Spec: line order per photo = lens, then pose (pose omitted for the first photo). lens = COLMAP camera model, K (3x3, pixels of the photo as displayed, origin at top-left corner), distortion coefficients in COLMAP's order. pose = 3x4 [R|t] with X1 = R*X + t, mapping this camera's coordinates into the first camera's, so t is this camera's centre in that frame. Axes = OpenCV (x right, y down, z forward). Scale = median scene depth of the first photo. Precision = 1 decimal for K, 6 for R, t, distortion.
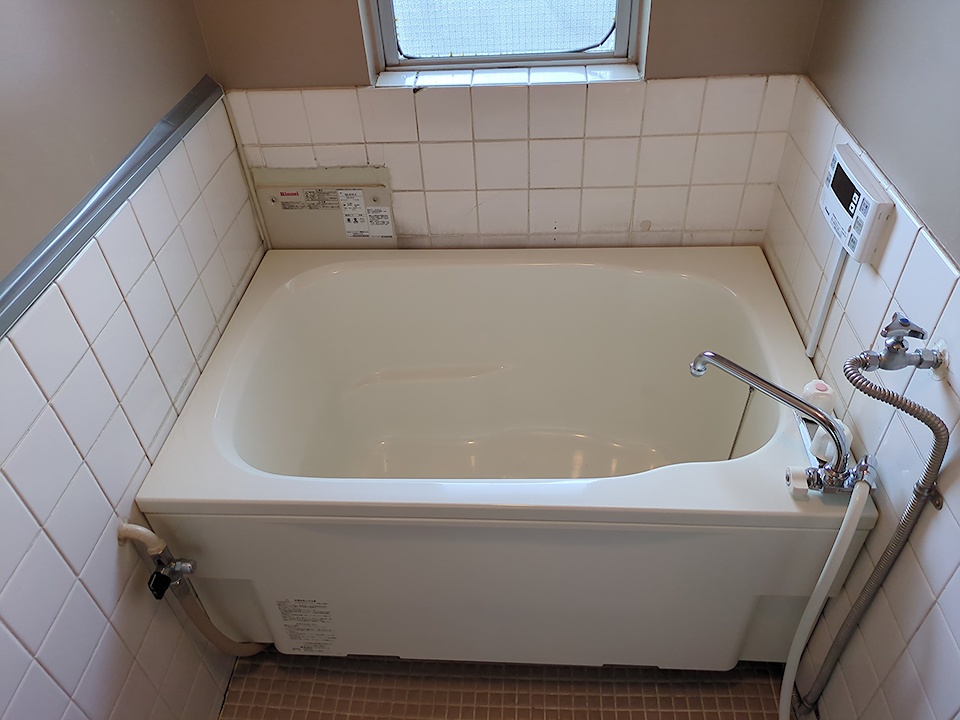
lens RADIAL K [[718.7, 0, 484.4], [0, 718.7, 356.5], [0, 0, 1]] dist [0.038863, -0.036597]
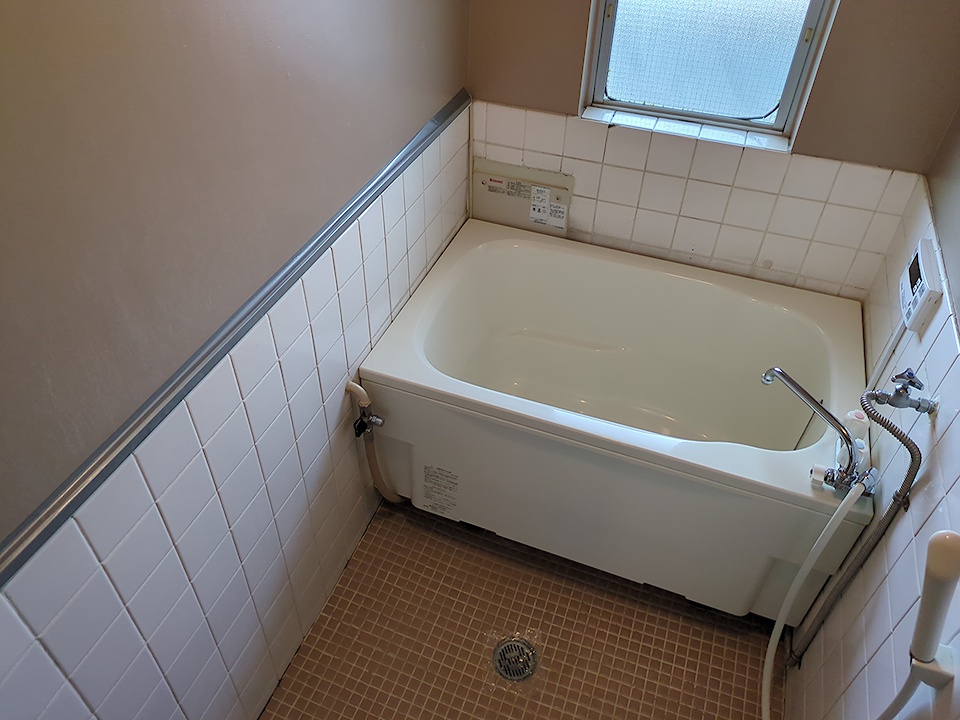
lens RADIAL K [[718.7, 0, 477.5], [0, 718.7, 338.9], [0, 0, 1]] dist [0.038863, -0.036597]
pose [[0.953360, 0.242173, -0.180157, 0.005373], [-0.240929, 0.970107, 0.029096, 0.028469], [0.181818, 0.015666, 0.983207, -0.337798]]
